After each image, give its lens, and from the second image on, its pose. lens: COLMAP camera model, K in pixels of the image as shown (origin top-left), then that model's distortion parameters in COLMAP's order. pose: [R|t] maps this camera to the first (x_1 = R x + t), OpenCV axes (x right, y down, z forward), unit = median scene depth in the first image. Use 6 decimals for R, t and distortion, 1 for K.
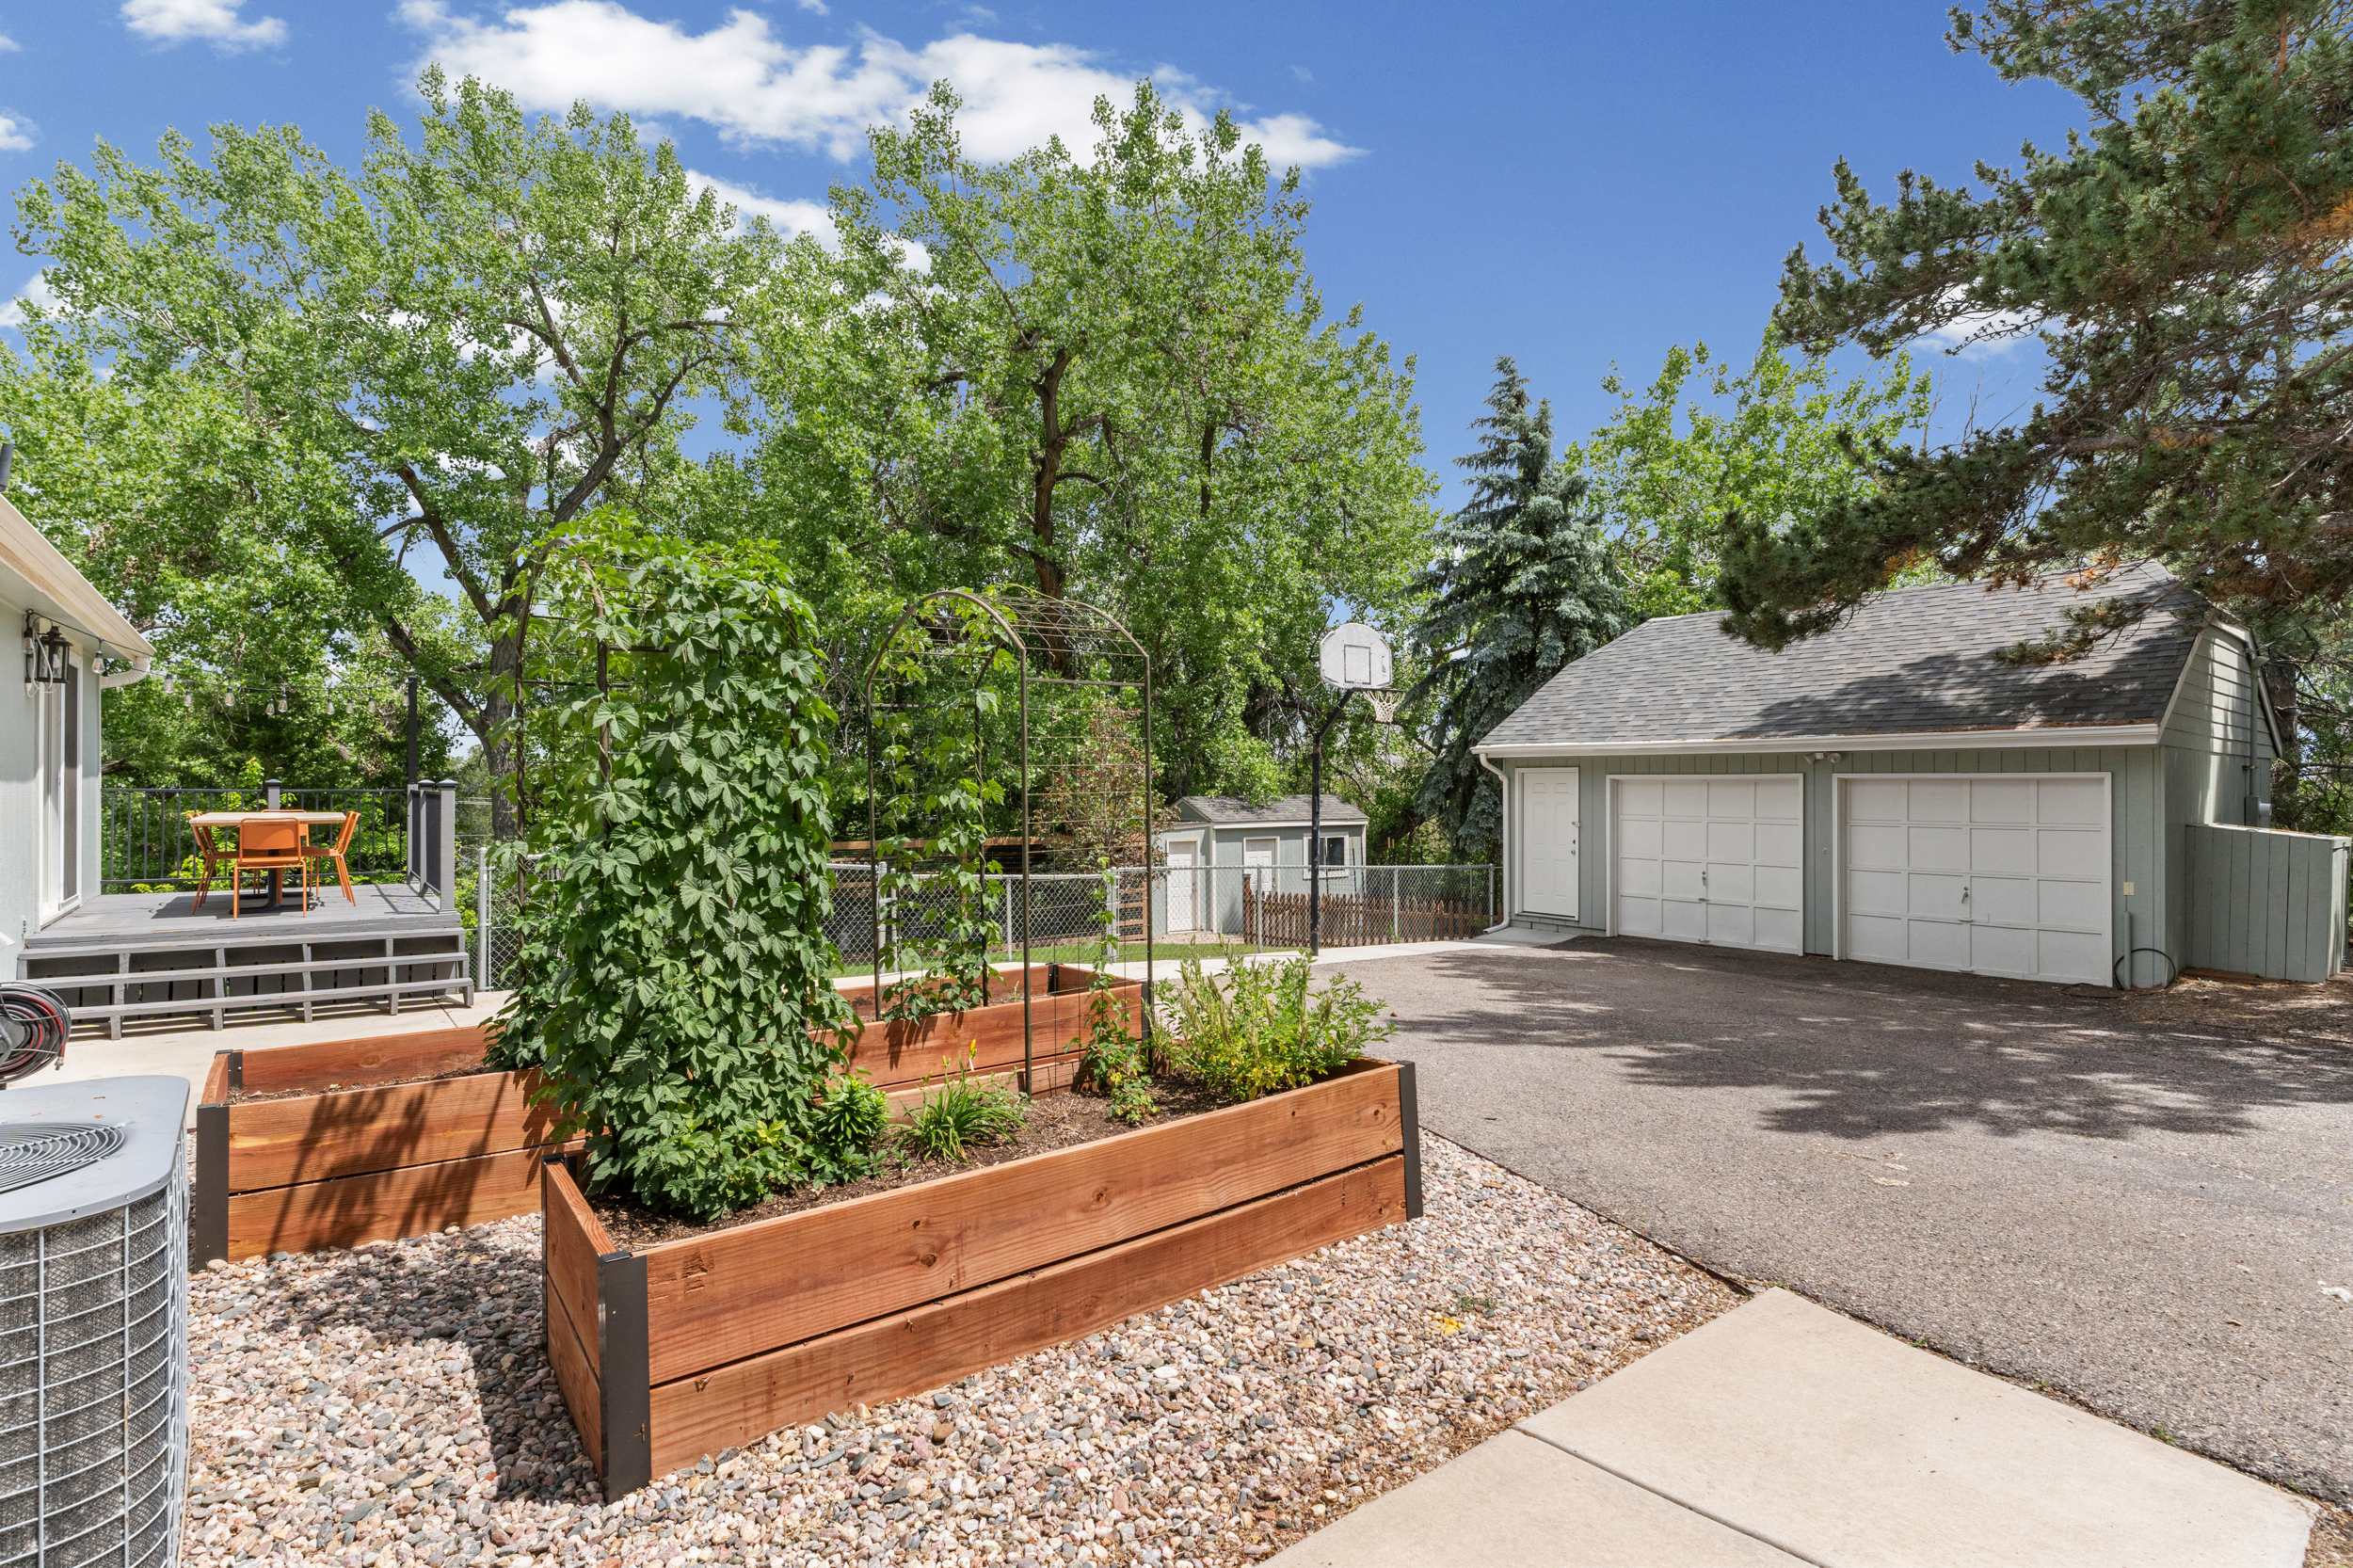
lens RADIAL K [[1146.8, 0, 1222.8], [0, 1146.8, 788.6], [0, 0, 1]] dist [-0.001765, -0.000655]
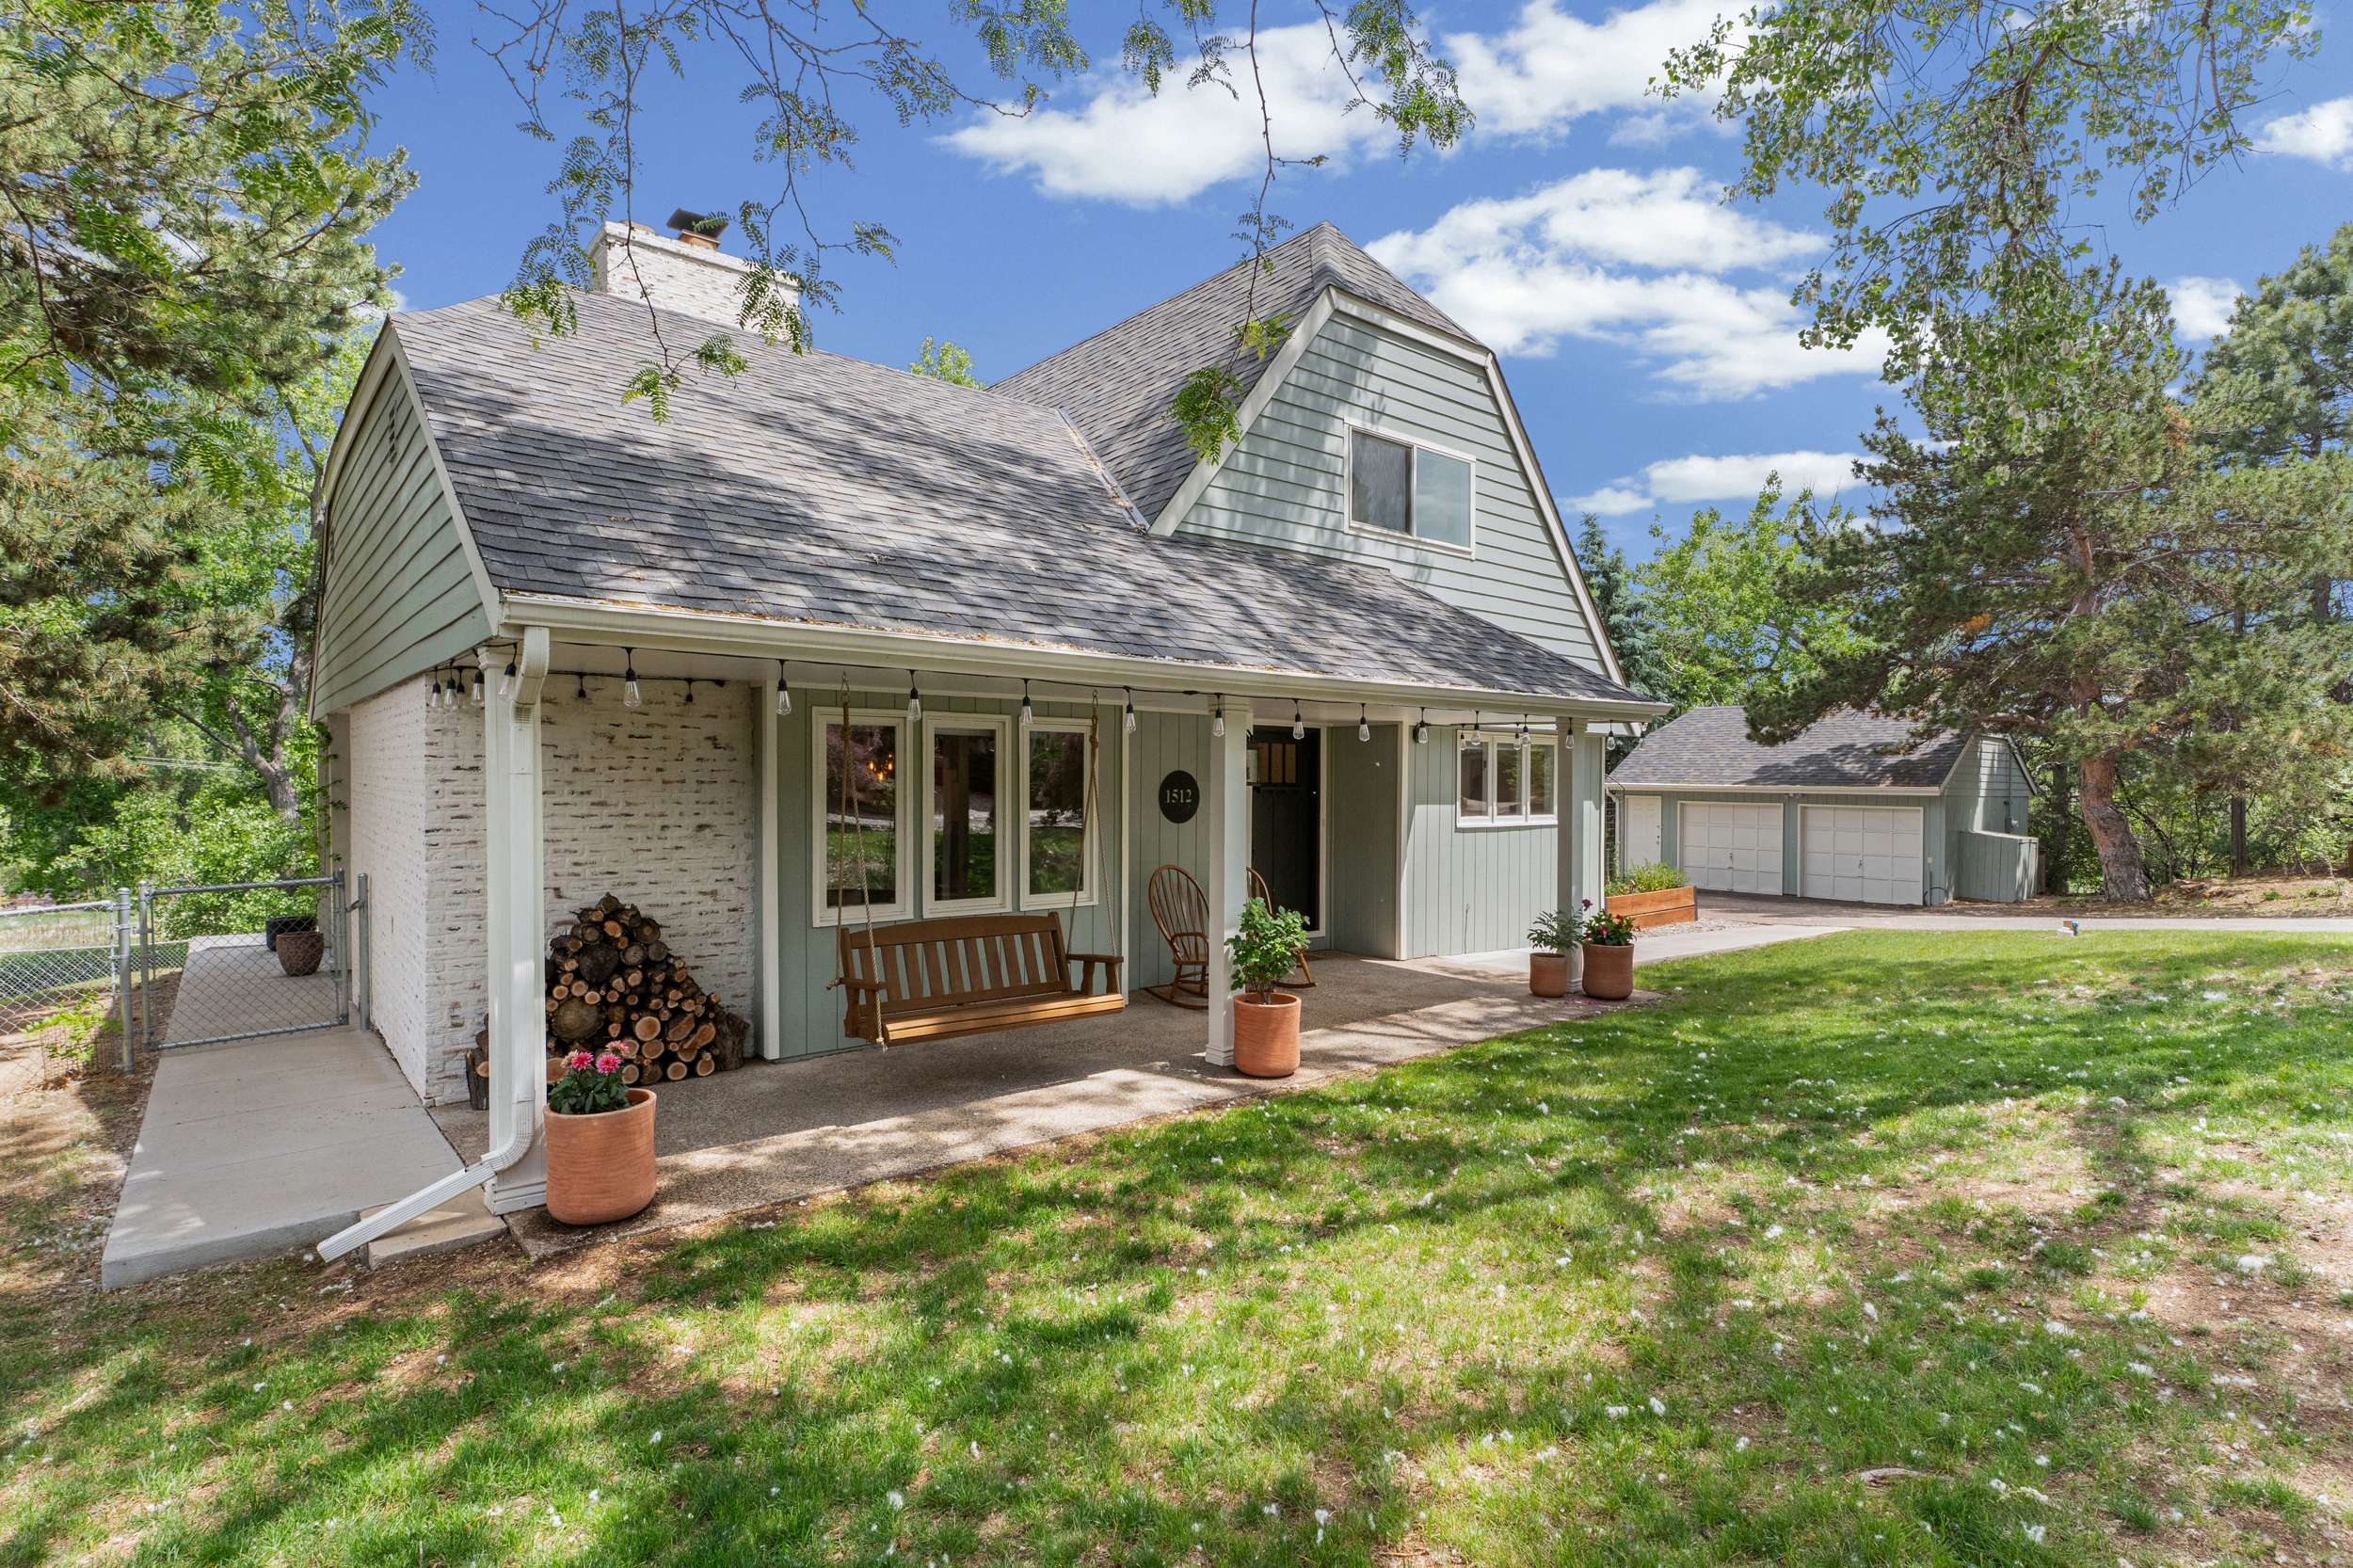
lens RADIAL K [[1168.1, 0, 1231.6], [0, 1168.1, 810.3], [0, 0, 1]] dist [0.000669, -0.000010]
pose [[0.999370, 0.007317, 0.034721, -0.542711], [-0.008044, 0.999751, 0.020837, -0.037939], [-0.034560, -0.021104, 0.999180, -1.038551]]
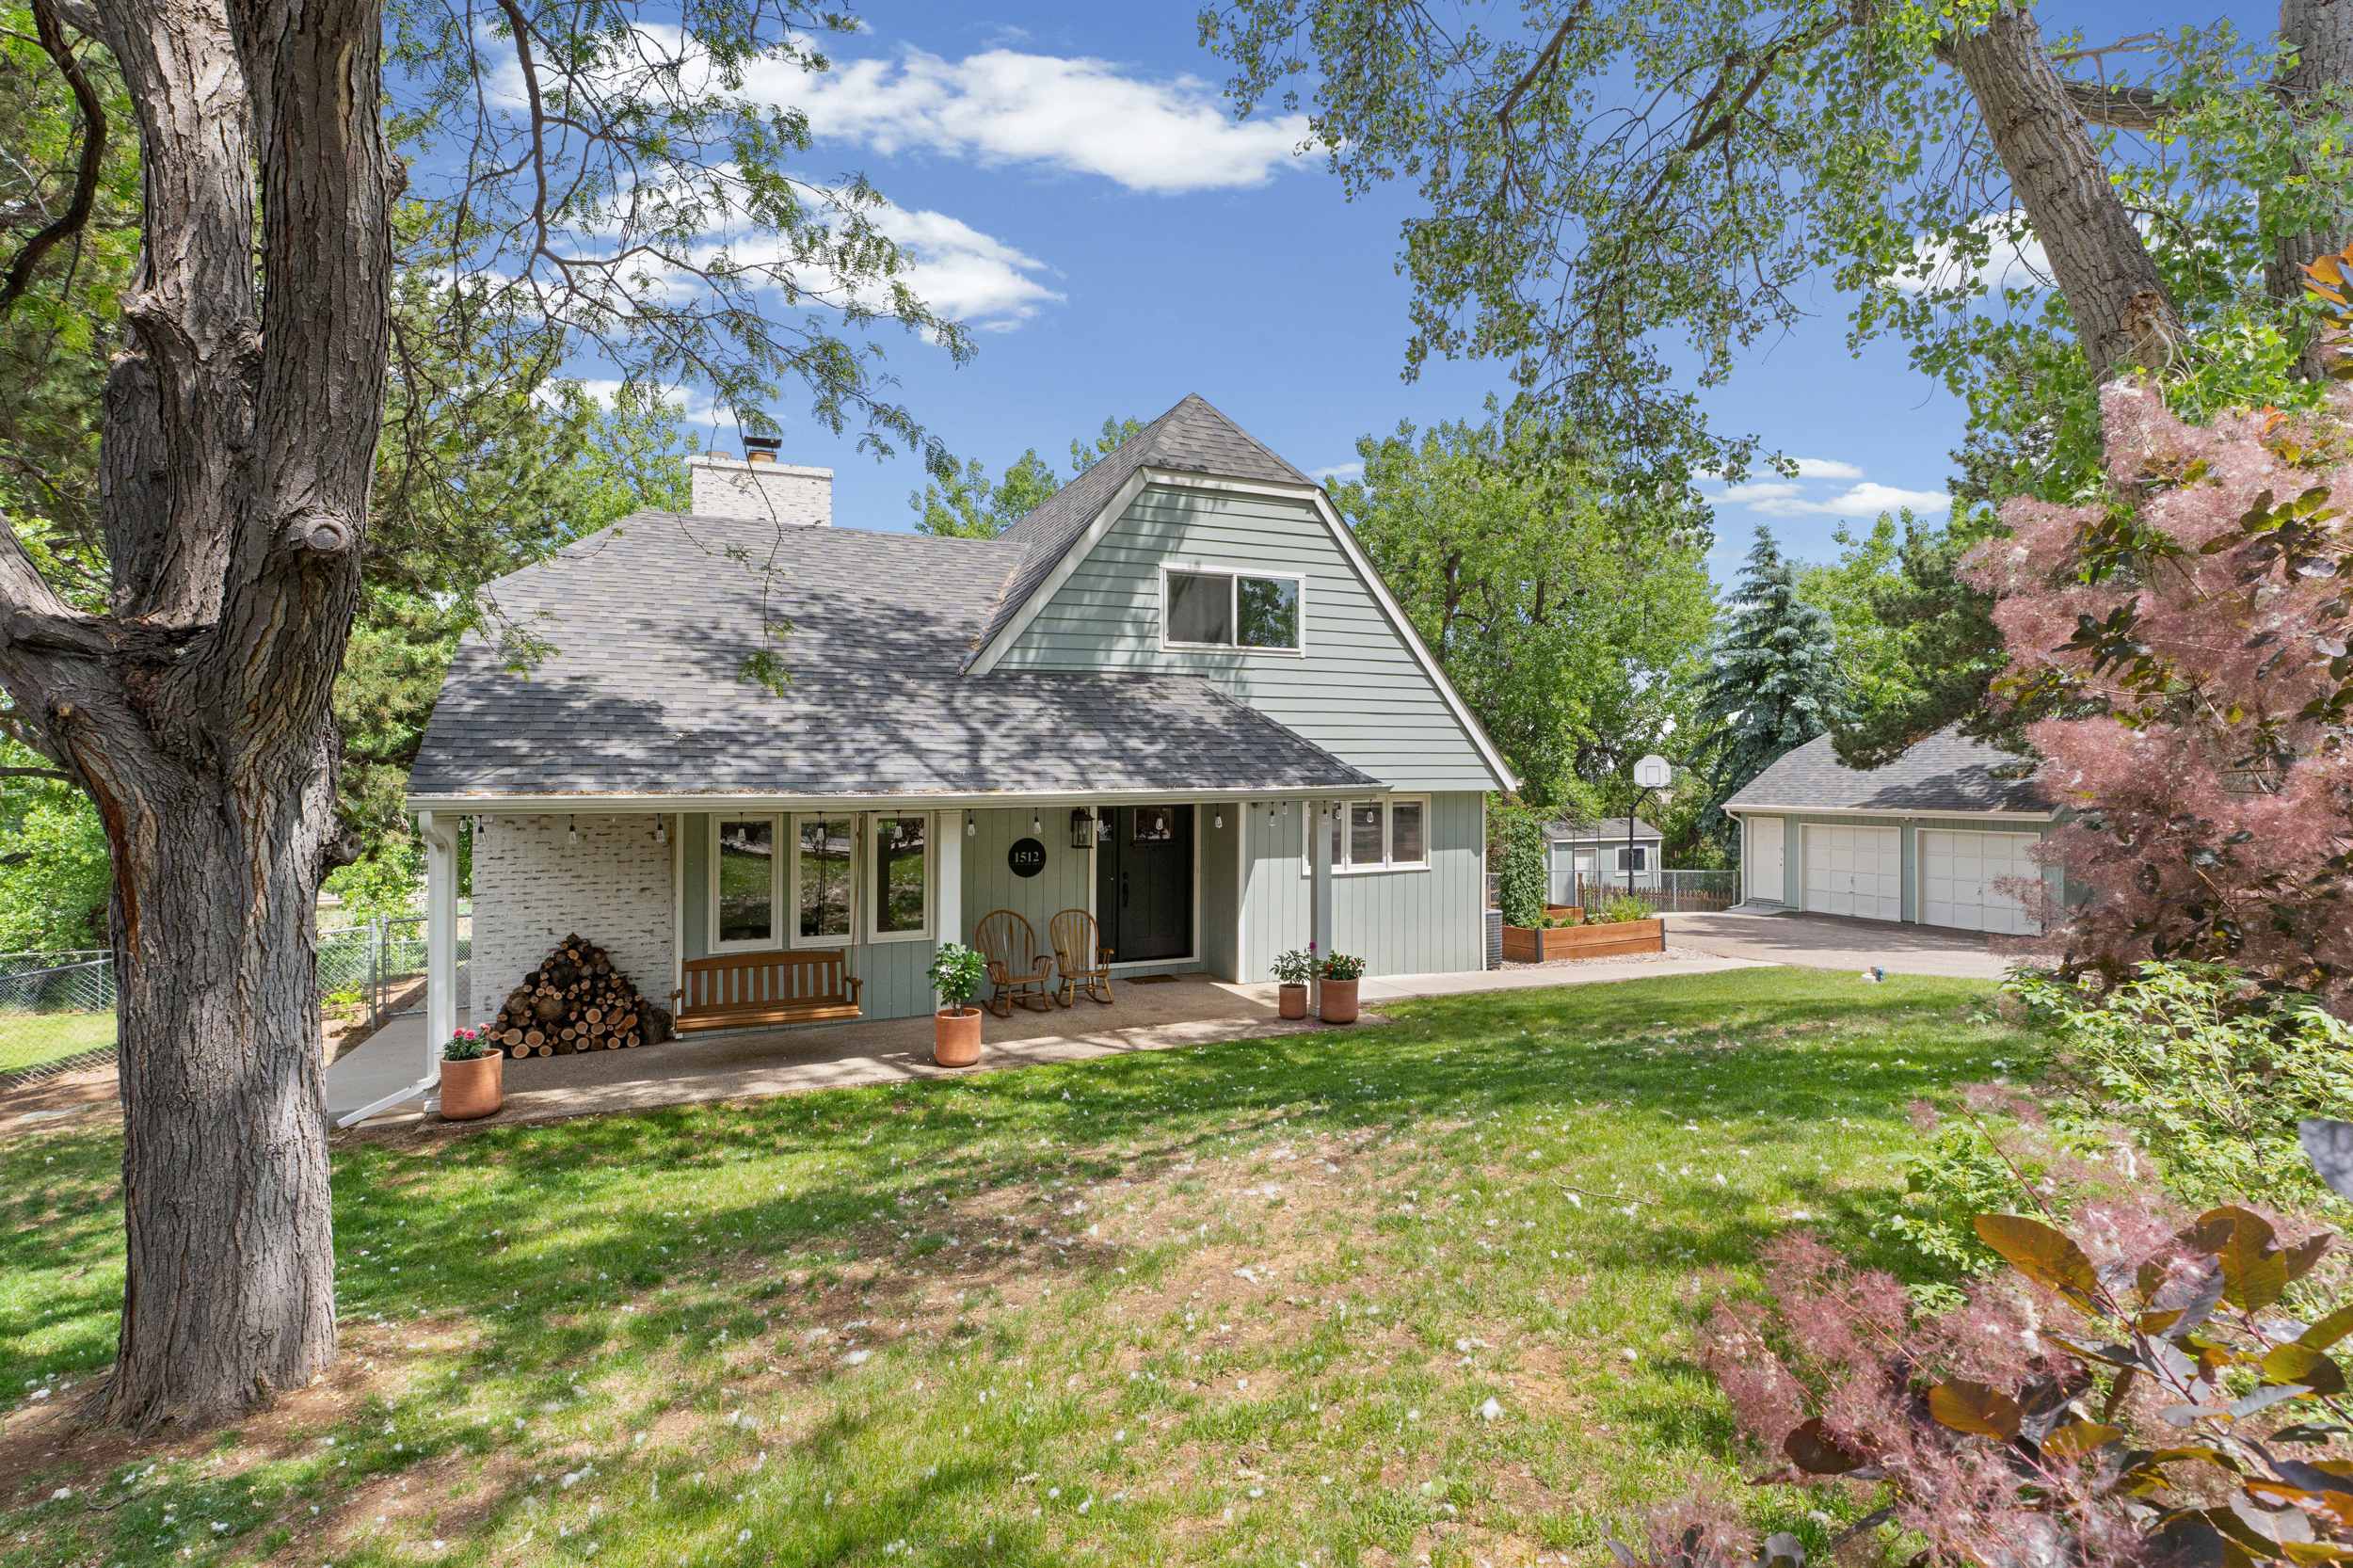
lens RADIAL K [[1146.8, 0, 1222.8], [0, 1146.8, 788.6], [0, 0, 1]] dist [-0.001765, -0.000655]
pose [[0.969801, -0.001623, -0.243893, -0.133375], [0.002959, 0.999983, 0.005110, -0.096536], [0.243880, -0.005678, 0.969789, -1.208444]]
